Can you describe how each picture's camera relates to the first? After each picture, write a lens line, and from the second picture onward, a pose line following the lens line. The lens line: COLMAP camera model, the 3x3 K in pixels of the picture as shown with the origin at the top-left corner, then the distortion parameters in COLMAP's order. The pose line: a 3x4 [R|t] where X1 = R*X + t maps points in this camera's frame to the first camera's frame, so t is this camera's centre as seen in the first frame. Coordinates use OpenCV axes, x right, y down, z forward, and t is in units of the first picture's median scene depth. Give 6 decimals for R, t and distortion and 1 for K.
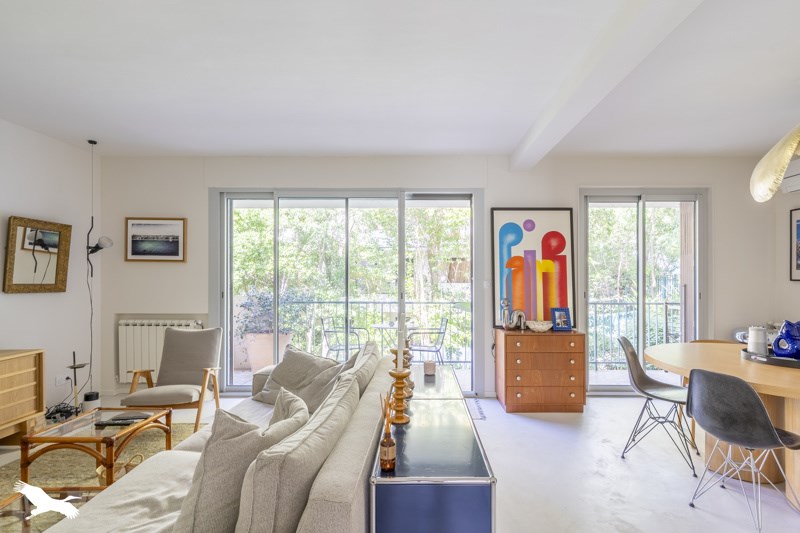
lens RADIAL K [[382.6, 0, 412.5], [0, 382.6, 275.5], [0, 0, 1]] dist [-0.000503, -0.000299]
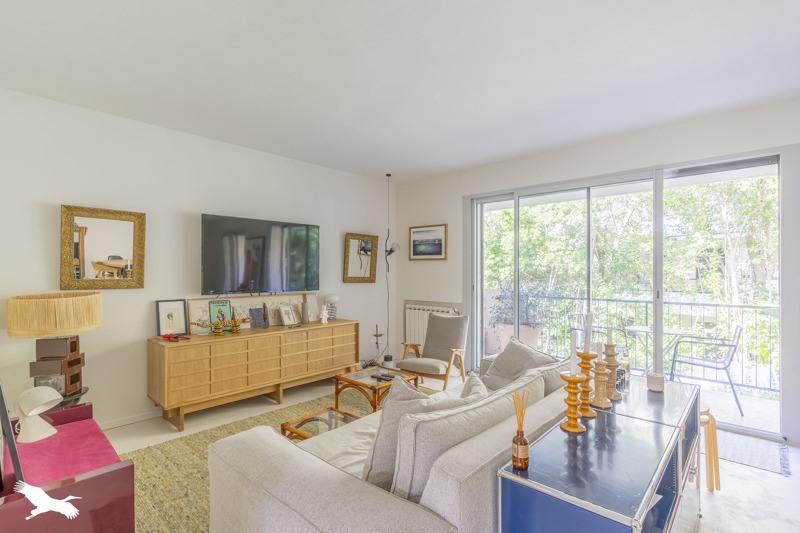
lens RADIAL K [[374.9, 0, 408.4], [0, 374.9, 271.0], [0, 0, 1]] dist [-0.000031, 0.000068]
pose [[0.749253, -0.002438, -0.662280, 0.106779], [0.003402, 0.999994, 0.000167, -0.000507], [0.662276, -0.002378, 0.749257, 0.025427]]
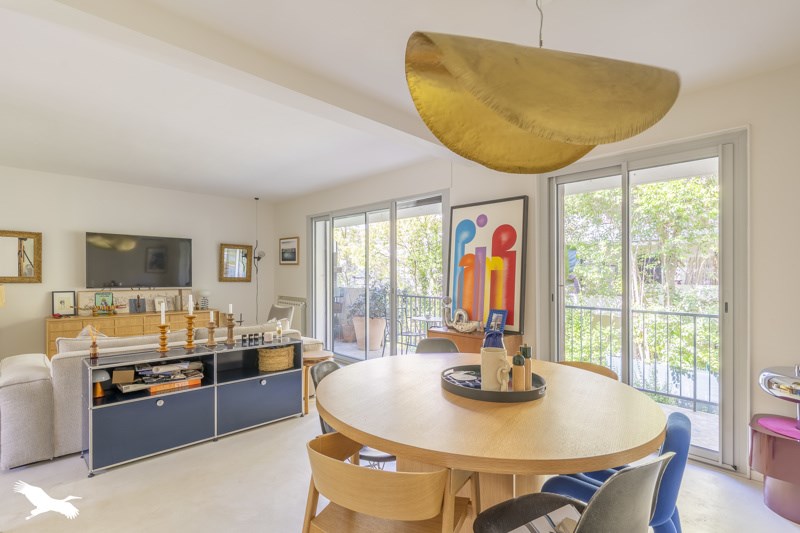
lens RADIAL K [[382.6, 0, 412.5], [0, 382.6, 275.5], [0, 0, 1]] dist [-0.000503, -0.000299]
pose [[0.714236, 0.005510, -0.699883, 0.847869], [-0.004397, 0.999985, 0.003385, 0.001625], [0.699891, 0.000660, 0.714249, 0.208165]]
